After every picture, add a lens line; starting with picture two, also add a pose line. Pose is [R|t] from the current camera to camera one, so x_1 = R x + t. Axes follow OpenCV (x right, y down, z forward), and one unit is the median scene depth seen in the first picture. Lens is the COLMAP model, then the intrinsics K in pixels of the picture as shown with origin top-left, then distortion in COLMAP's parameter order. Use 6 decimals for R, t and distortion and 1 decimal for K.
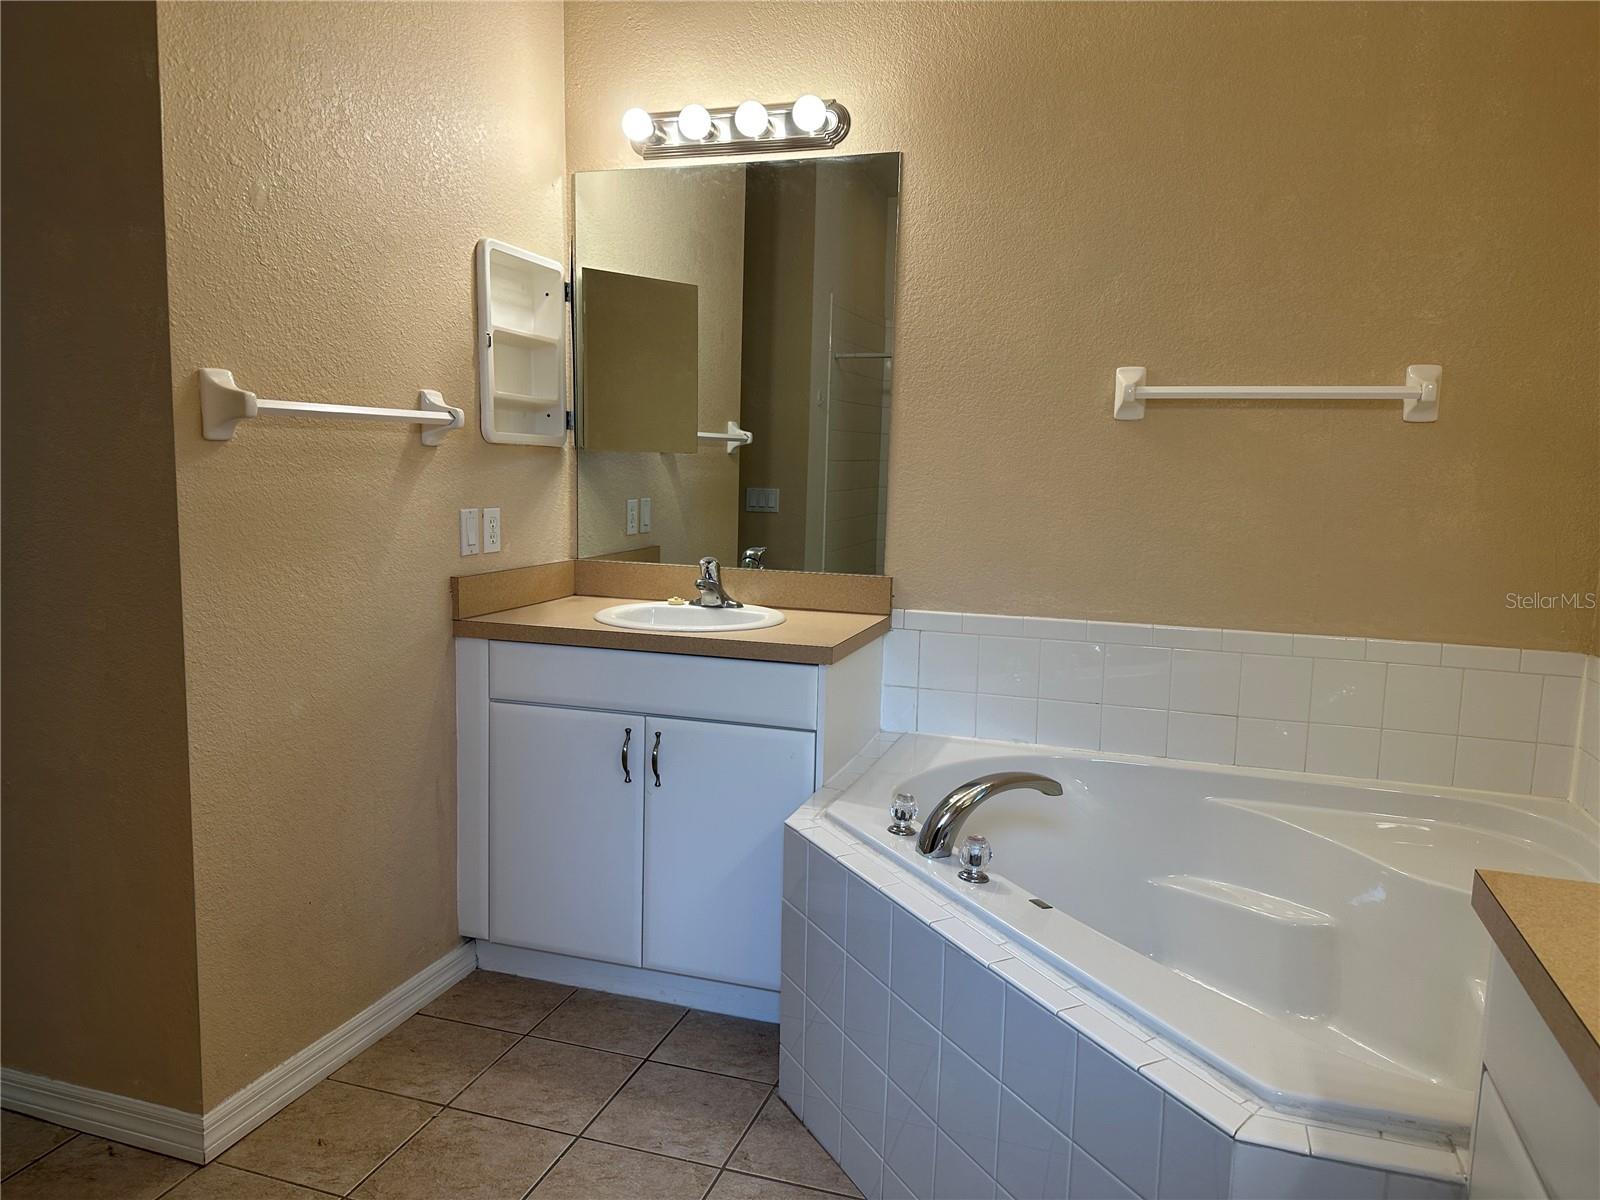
lens RADIAL K [[1124.0, 0, 800.0], [0, 1124.0, 600.0], [0, 0, 1]] dist [0.110665, -0.182162]
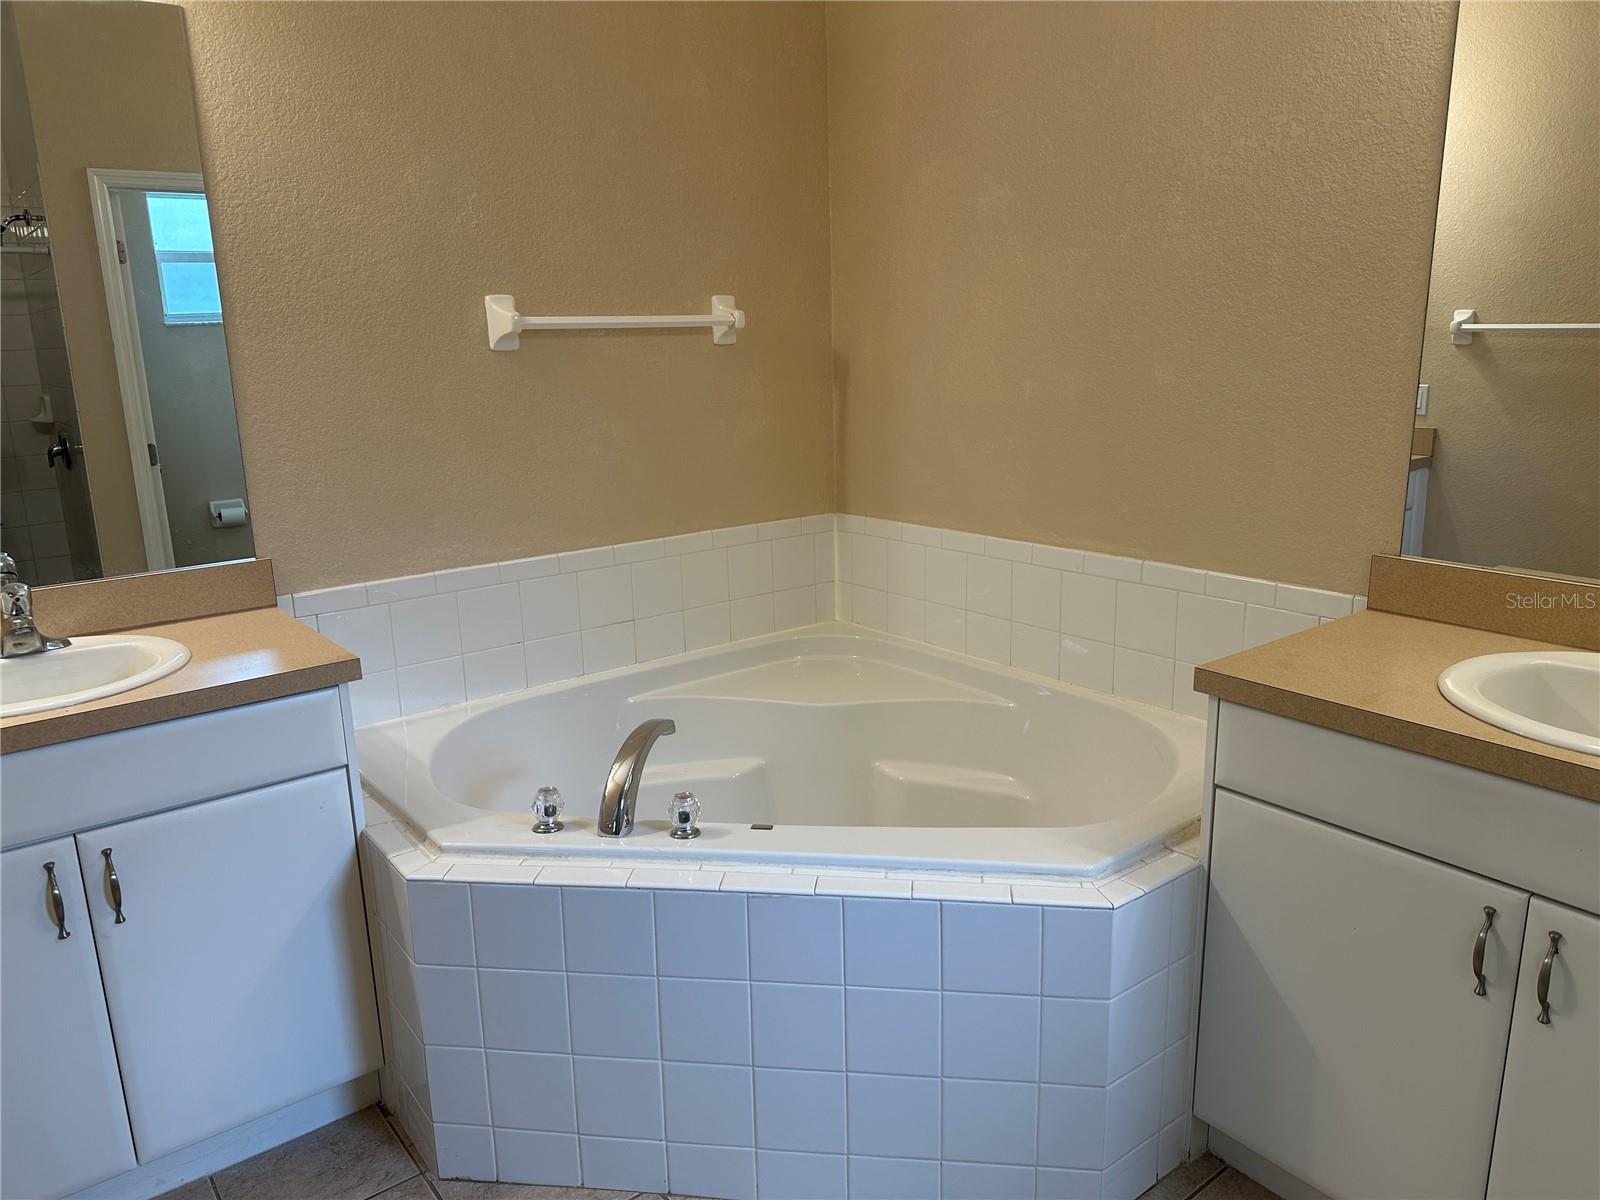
lens RADIAL K [[1124.0, 0, 800.0], [0, 1124.0, 600.0], [0, 0, 1]] dist [0.110665, -0.182162]
pose [[0.548211, -0.229145, 0.804337, -0.425090], [0.141471, 0.973282, 0.180854, -0.097069], [-0.824288, 0.014644, 0.565981, 0.262316]]
